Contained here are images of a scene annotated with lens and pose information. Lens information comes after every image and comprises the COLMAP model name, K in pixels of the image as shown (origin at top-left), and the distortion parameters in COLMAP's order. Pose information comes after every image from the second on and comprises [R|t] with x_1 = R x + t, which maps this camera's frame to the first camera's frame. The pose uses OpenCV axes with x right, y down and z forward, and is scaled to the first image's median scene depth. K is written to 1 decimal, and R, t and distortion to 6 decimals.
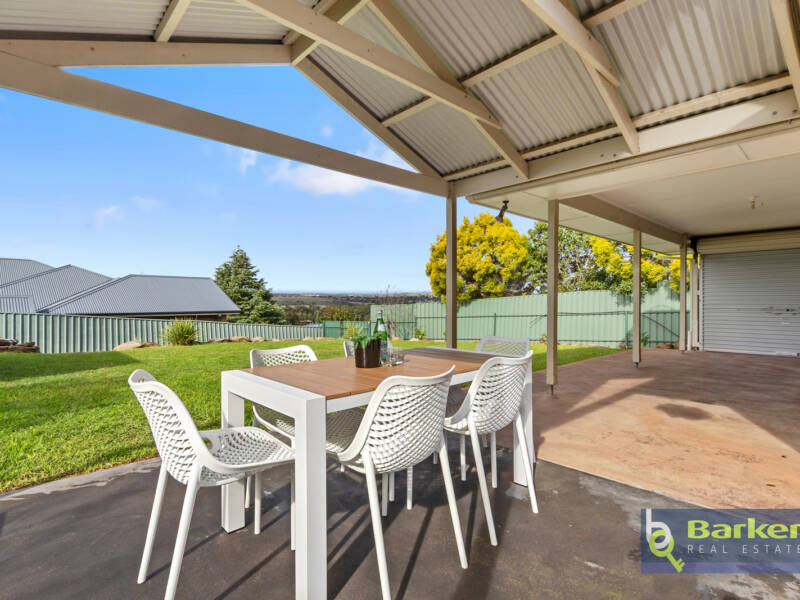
lens RADIAL K [[418.8, 0, 408.0], [0, 418.8, 298.3], [0, 0, 1]] dist [0.001535, 0.000041]
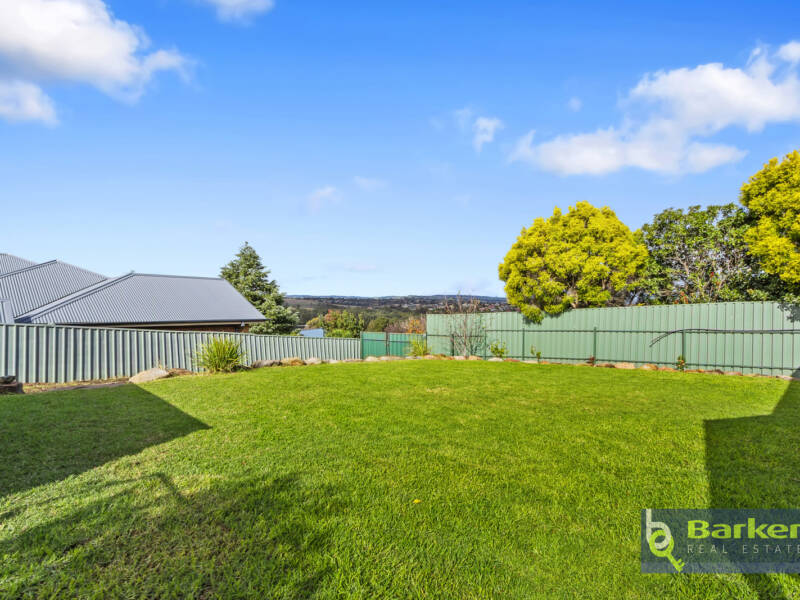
lens RADIAL K [[418.8, 0, 398.7], [0, 418.8, 307.5], [0, 0, 1]] dist [0.001535, 0.000041]
pose [[0.999766, 0.012094, 0.017926, -0.177851], [-0.012333, 0.999836, 0.013297, -0.008021], [-0.017762, -0.013515, 0.999751, 0.198708]]
